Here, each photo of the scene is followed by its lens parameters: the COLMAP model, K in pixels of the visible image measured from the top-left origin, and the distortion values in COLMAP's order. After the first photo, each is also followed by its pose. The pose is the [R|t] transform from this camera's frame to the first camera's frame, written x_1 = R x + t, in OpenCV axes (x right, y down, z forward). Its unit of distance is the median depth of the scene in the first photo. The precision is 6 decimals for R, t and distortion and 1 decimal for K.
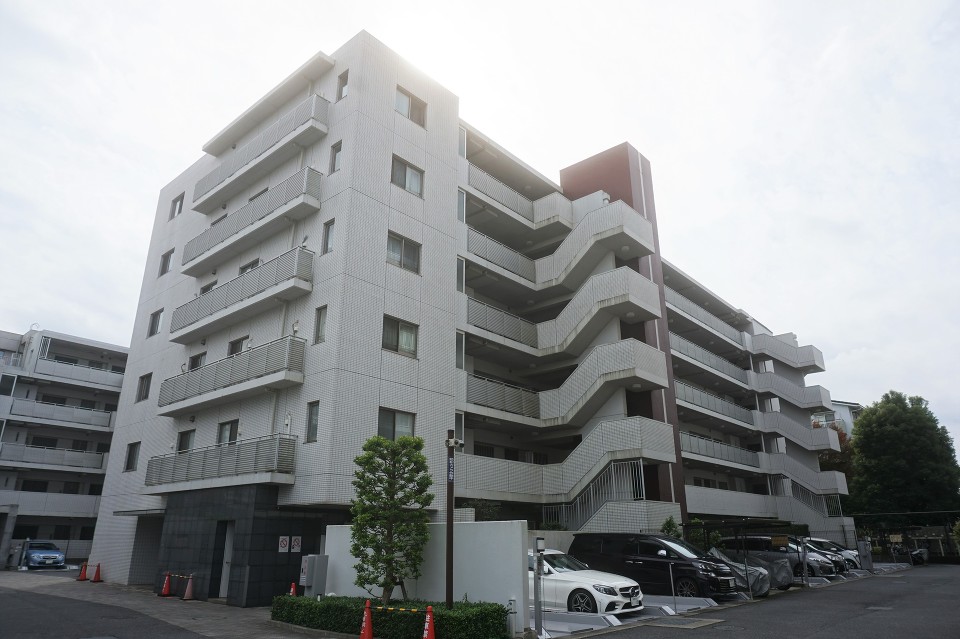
lens RADIAL K [[632.4, 0, 480.0], [0, 632.4, 319.5], [0, 0, 1]] dist [-0.006154, -0.000869]
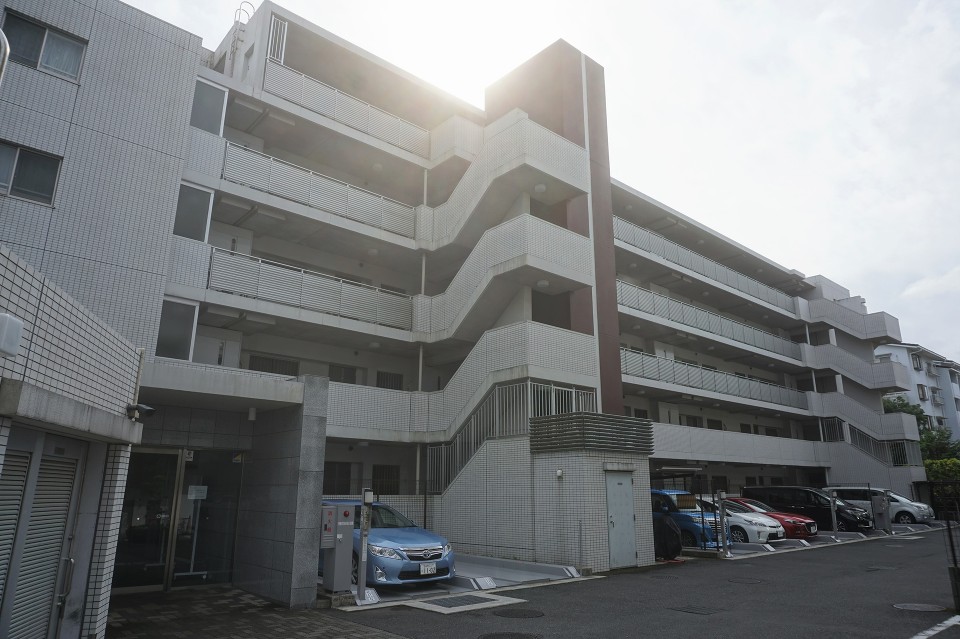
lens RADIAL K [[632.4, 0, 480.0], [0, 632.4, 319.5], [0, 0, 1]] dist [-0.006154, -0.000869]
pose [[0.992483, -0.028848, -0.118931, 0.217194], [0.037064, 0.997033, 0.067459, 0.079244], [0.116632, -0.071360, 0.990608, 0.228641]]
